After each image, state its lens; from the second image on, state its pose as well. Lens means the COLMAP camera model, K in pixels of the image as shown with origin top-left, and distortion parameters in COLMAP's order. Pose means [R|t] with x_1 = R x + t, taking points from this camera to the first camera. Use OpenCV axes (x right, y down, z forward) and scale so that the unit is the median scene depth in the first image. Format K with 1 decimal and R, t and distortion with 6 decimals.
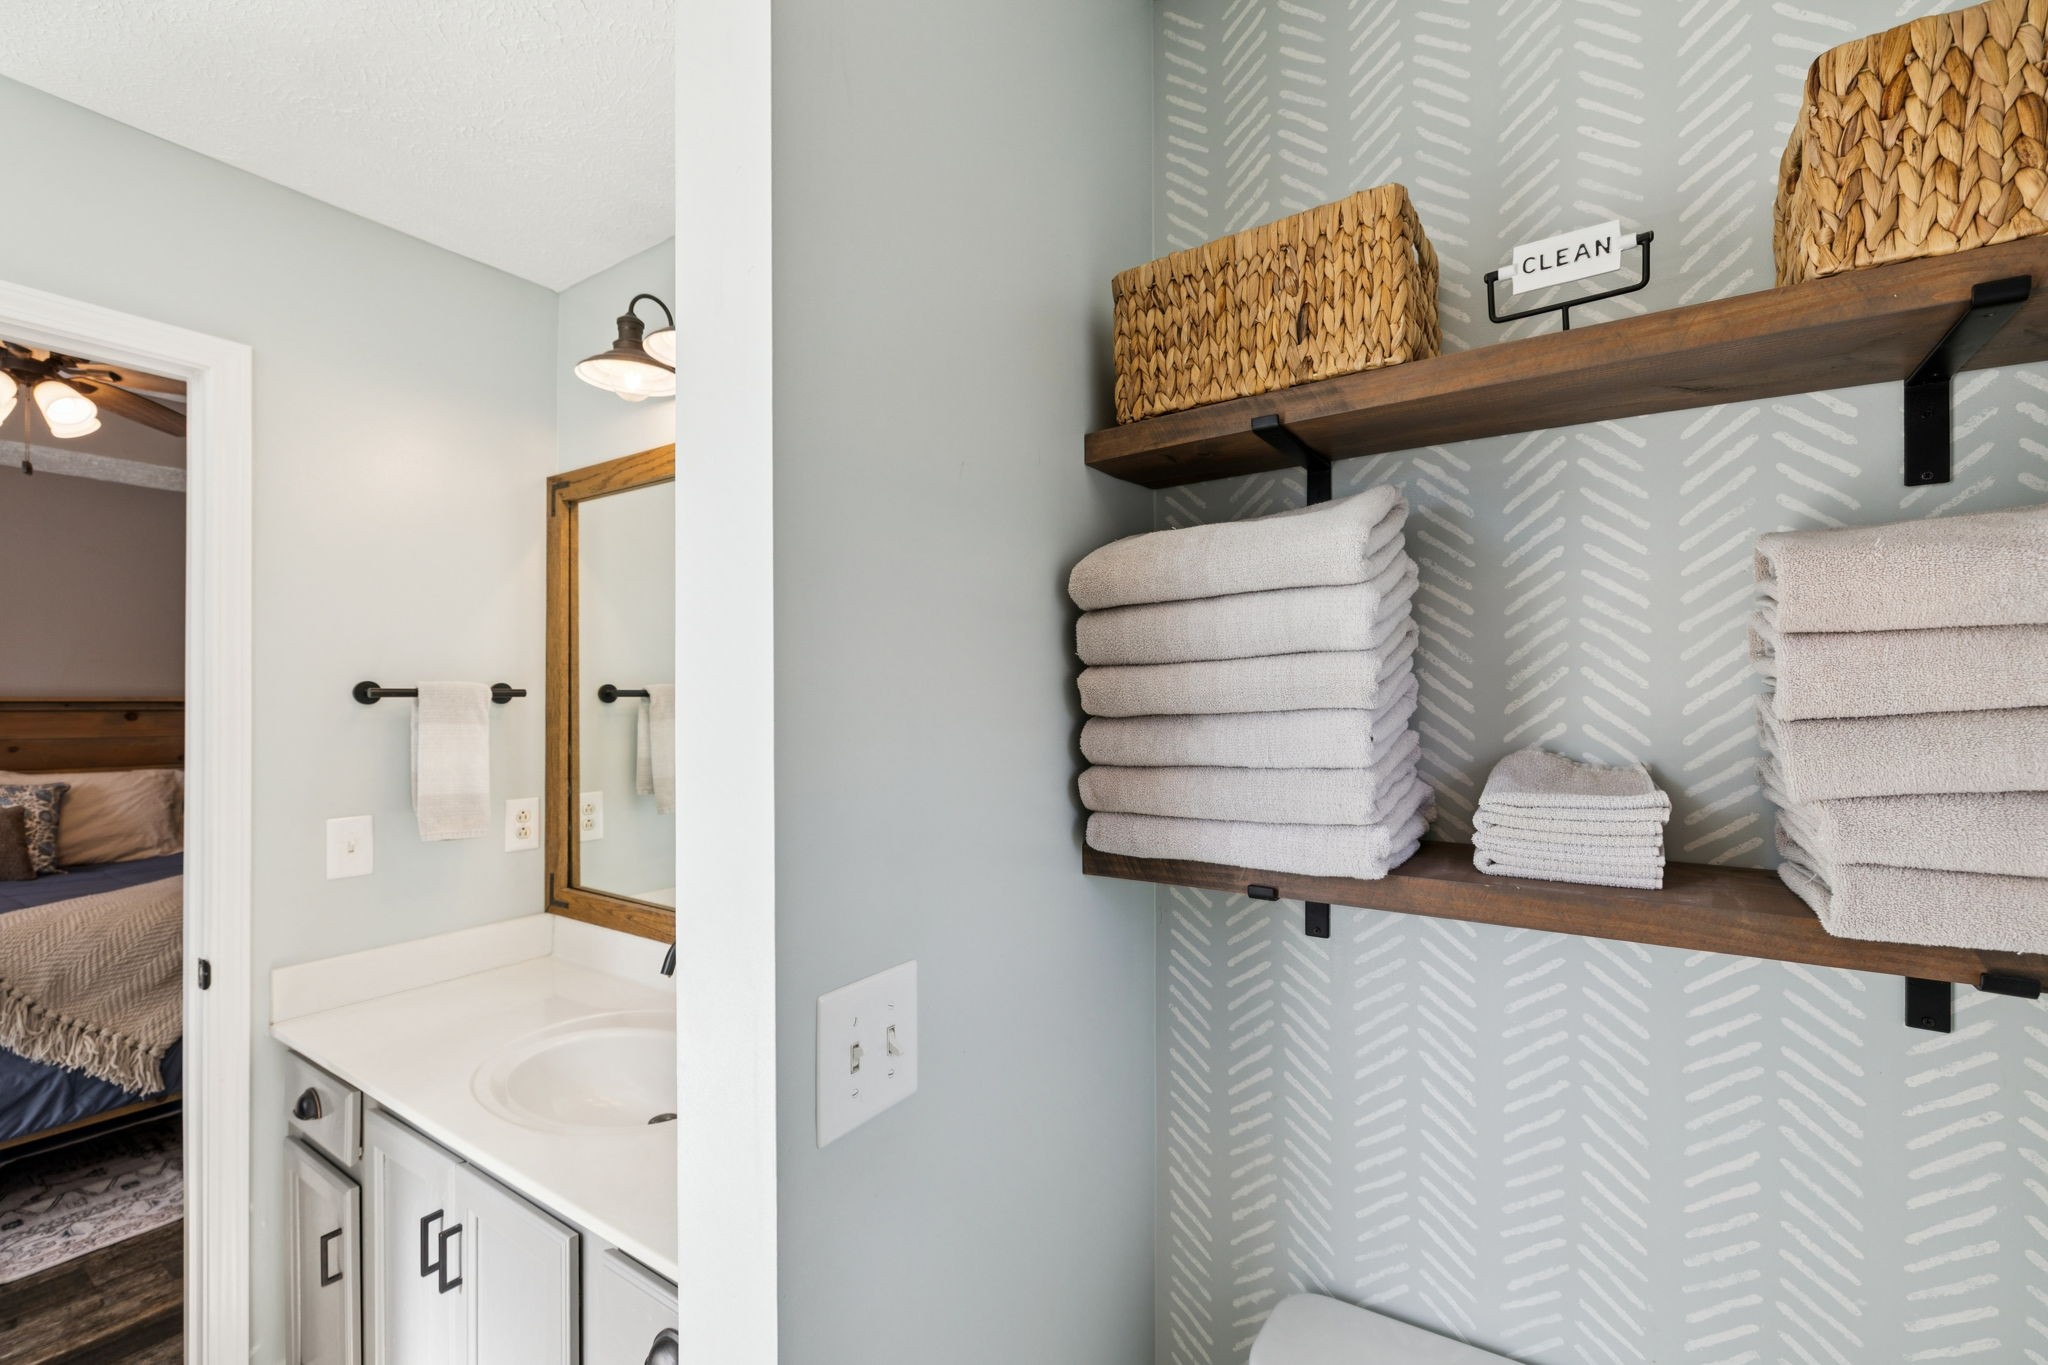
lens RADIAL K [[858.1, 0, 1026.0], [0, 858.1, 683.4], [0, 0, 1]] dist [0.001531, -0.001119]
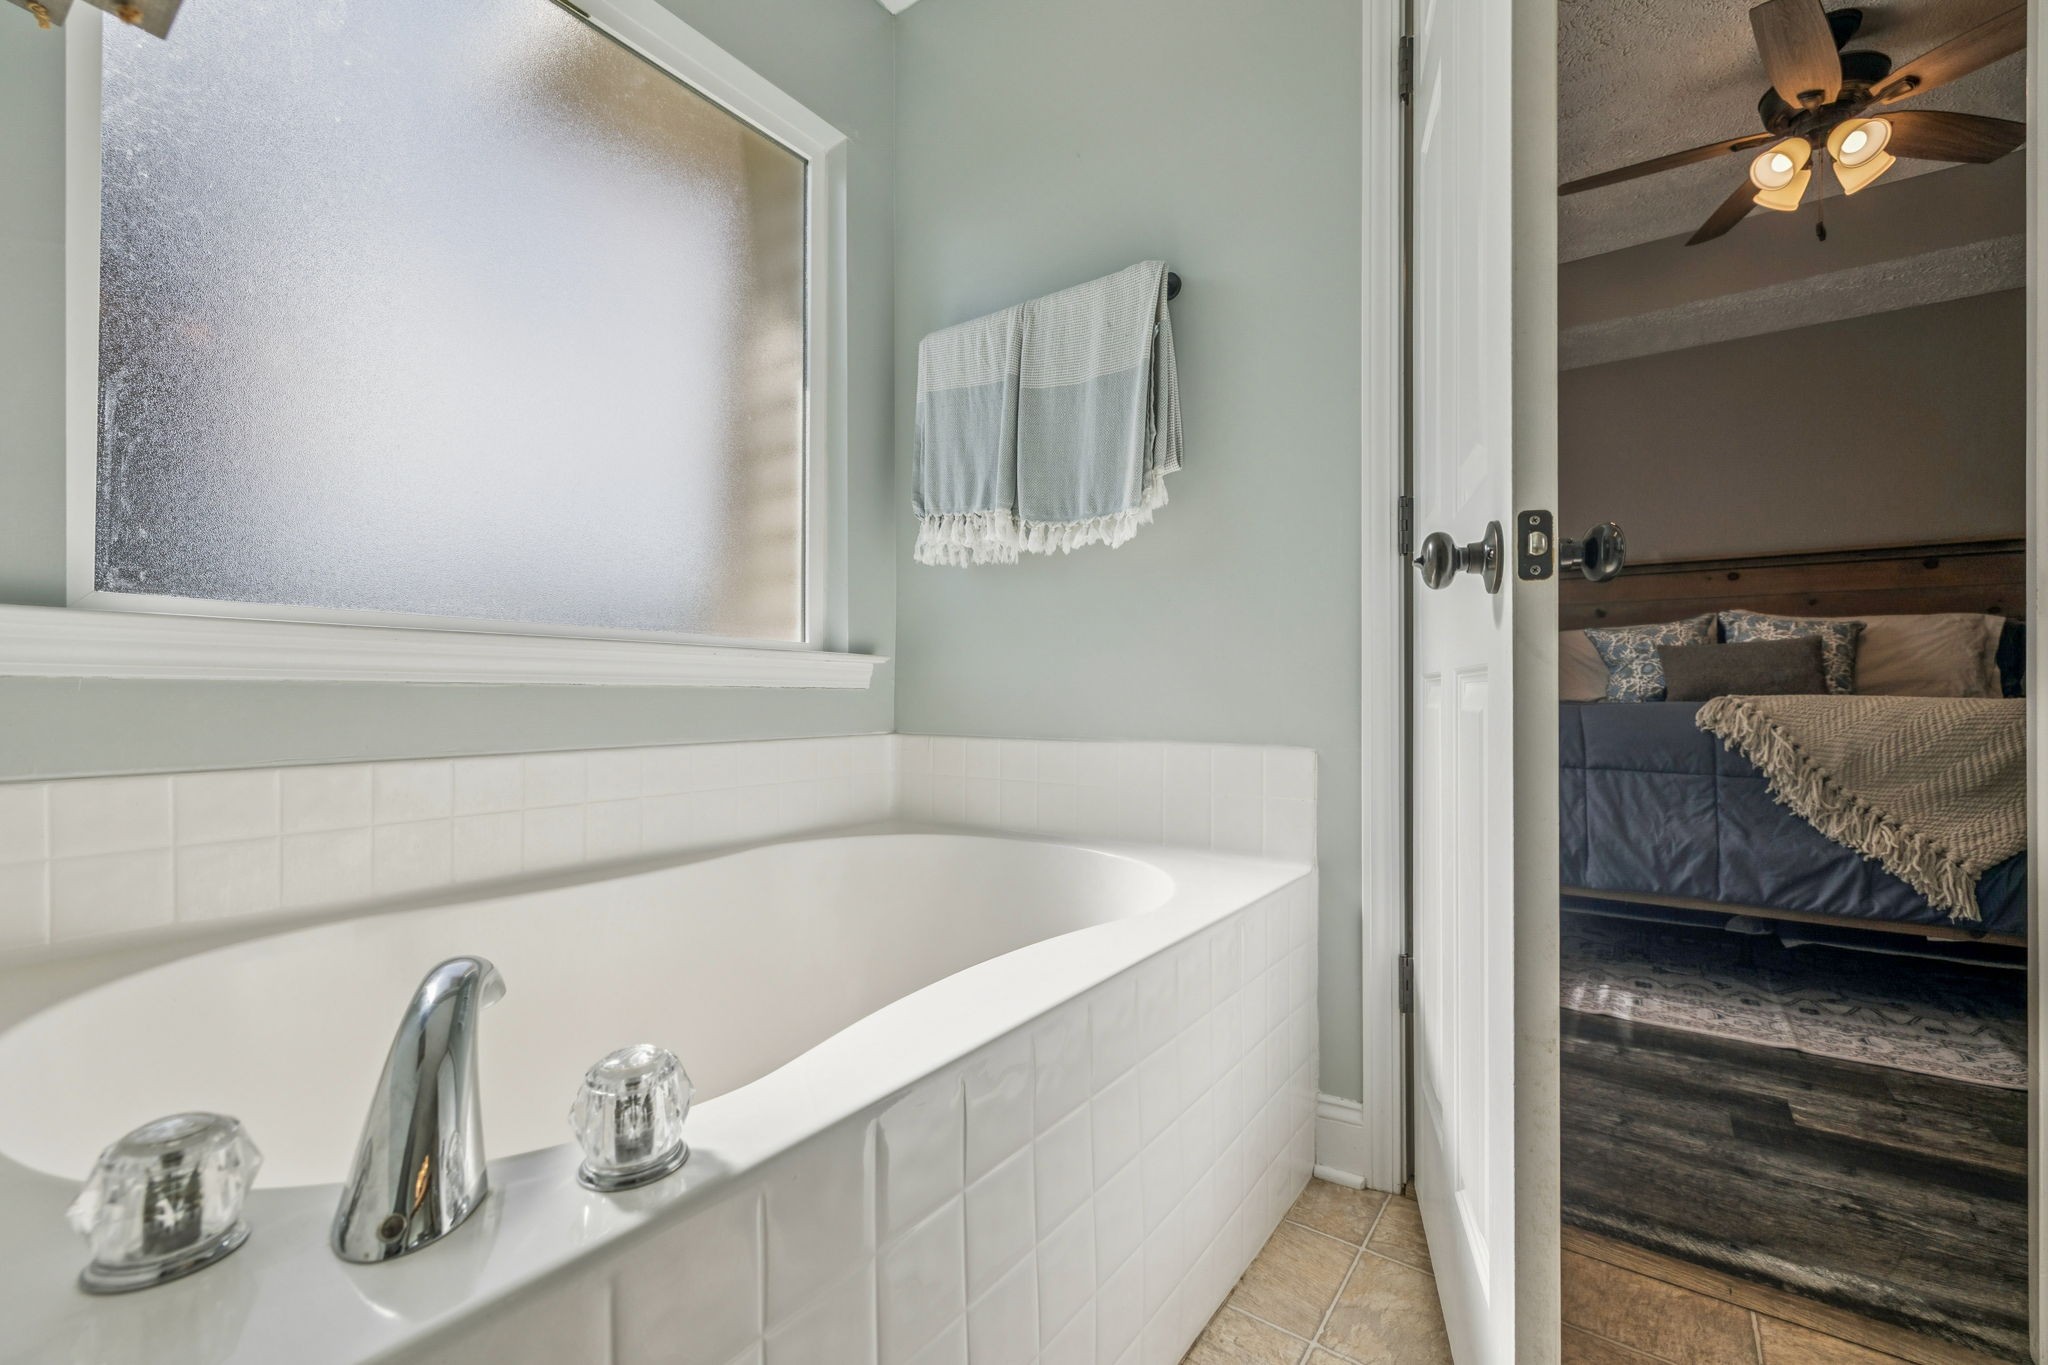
lens RADIAL K [[858.1, 0, 1026.0], [0, 858.1, 683.4], [0, 0, 1]] dist [0.001531, -0.001119]
pose [[-0.043859, -0.001030, -0.999037, -0.203550], [0.004683, 0.999988, -0.001236, 0.265426], [0.999027, -0.004733, -0.043854, 0.184343]]
